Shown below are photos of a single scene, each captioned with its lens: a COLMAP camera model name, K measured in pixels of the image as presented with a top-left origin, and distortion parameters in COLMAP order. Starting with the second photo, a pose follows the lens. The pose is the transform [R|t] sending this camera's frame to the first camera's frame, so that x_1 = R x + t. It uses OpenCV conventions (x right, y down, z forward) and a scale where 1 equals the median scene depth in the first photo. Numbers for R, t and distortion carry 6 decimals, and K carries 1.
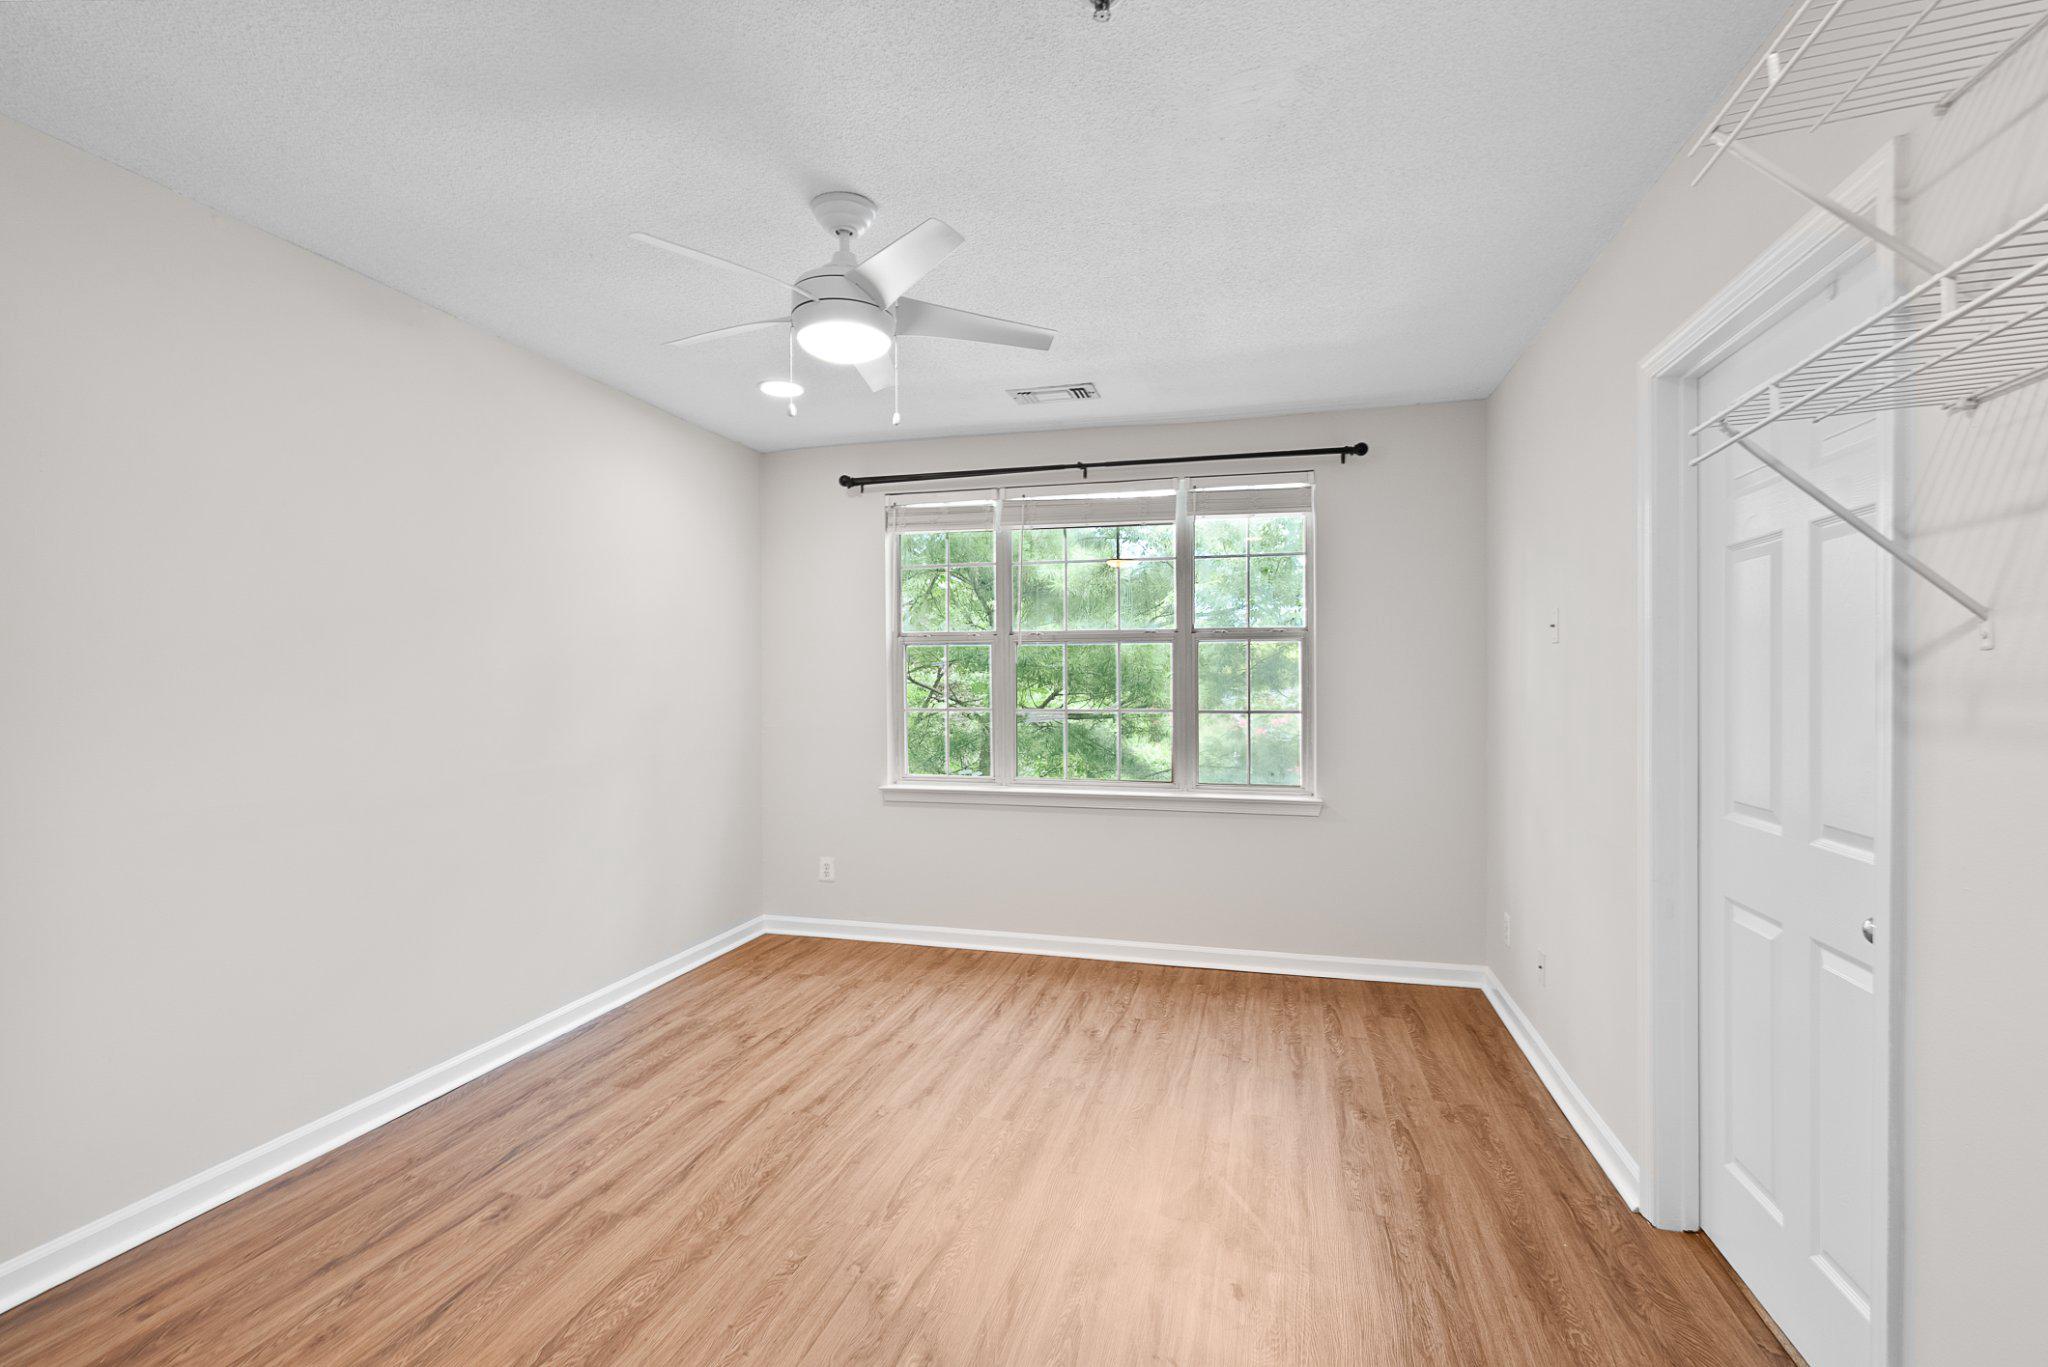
lens RADIAL K [[956.7, 0, 1037.4], [0, 956.7, 681.5], [0, 0, 1]] dist [-0.004053, 0.004729]
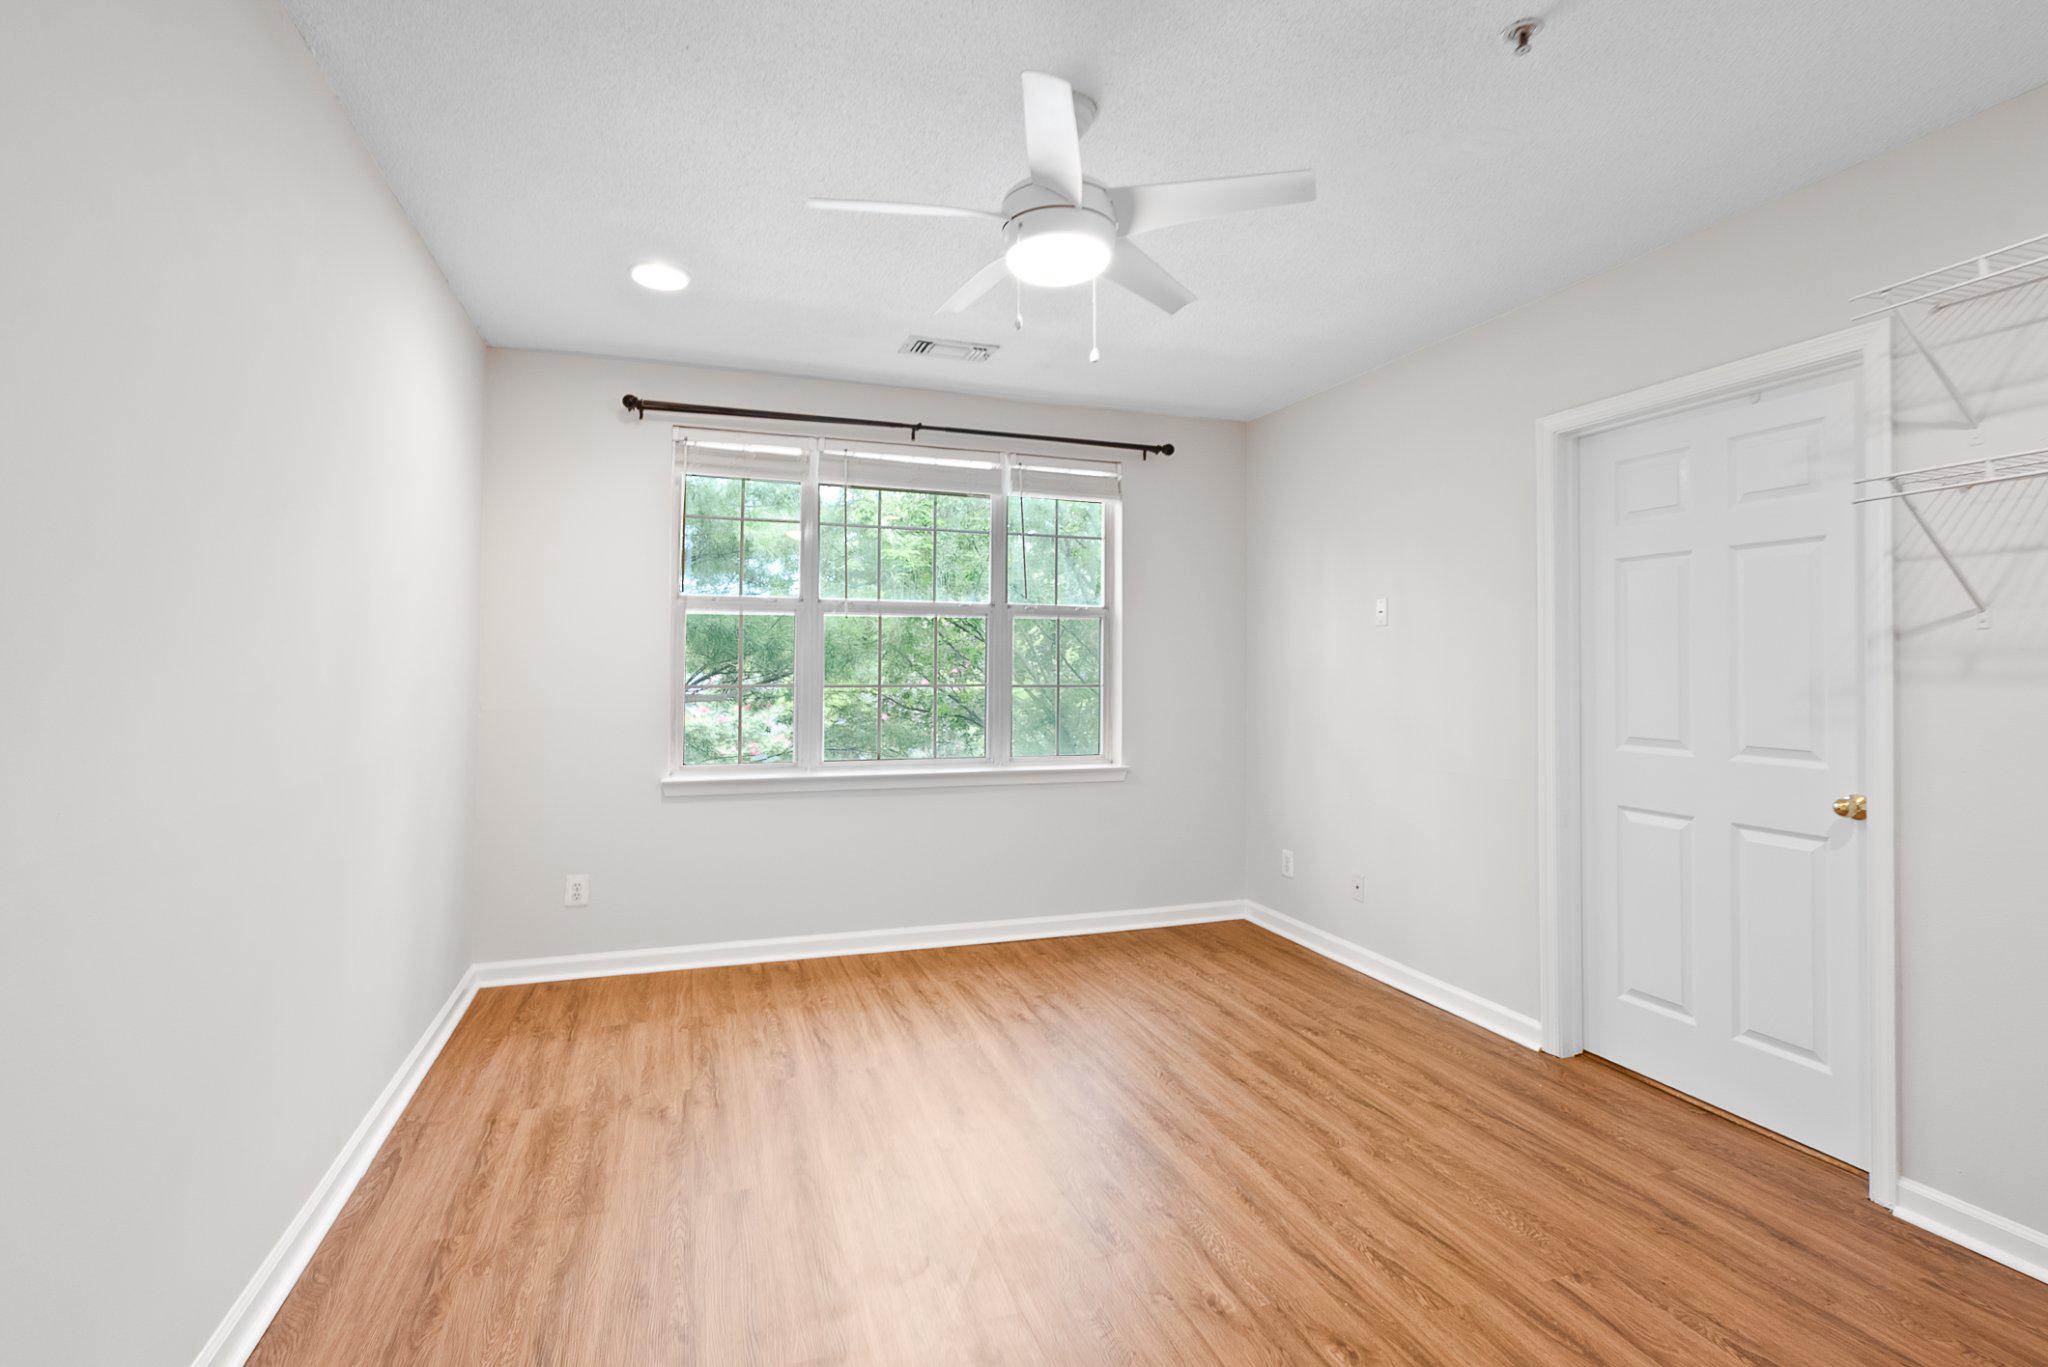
lens RADIAL K [[956.7, 0, 1034.1], [0, 956.7, 641.6], [0, 0, 1]] dist [-0.004053, 0.004729]
pose [[0.825356, 0.021984, 0.564184, -0.434435], [-0.006880, 0.999559, -0.028883, 0.016140], [-0.564570, 0.019957, 0.825144, 0.172432]]
